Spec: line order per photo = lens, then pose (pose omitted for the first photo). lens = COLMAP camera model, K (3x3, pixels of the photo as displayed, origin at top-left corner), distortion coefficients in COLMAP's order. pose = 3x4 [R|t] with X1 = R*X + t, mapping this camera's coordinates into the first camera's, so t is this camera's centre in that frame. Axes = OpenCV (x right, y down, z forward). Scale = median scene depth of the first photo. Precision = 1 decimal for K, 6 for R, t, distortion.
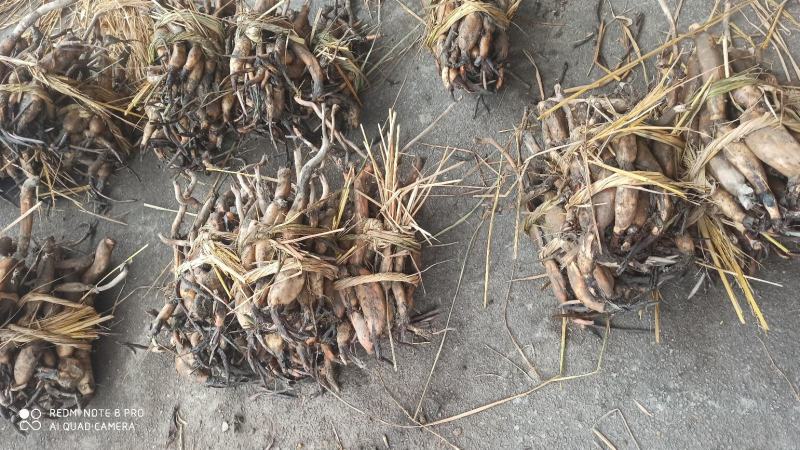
lens RADIAL K [[591.0, 0, 309.1], [0, 591.0, 225.8], [0, 0, 1]] dist [0.040809, -0.029075]
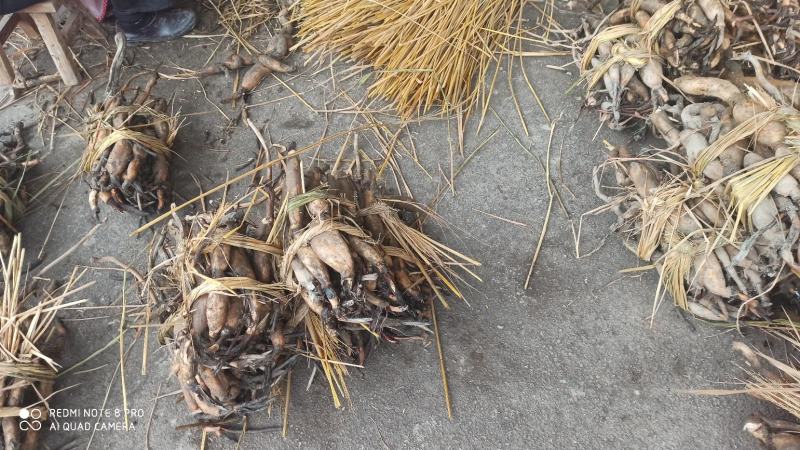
lens RADIAL K [[616.4, 0, 400.5], [0, 616.4, 213.6], [0, 0, 1]] dist [0.002347, 0.005274]
pose [[0.936391, -0.041007, 0.348553, 0.398774], [0.118137, 0.972022, -0.203018, 0.054418], [-0.330477, 0.231281, 0.915038, -0.149762]]
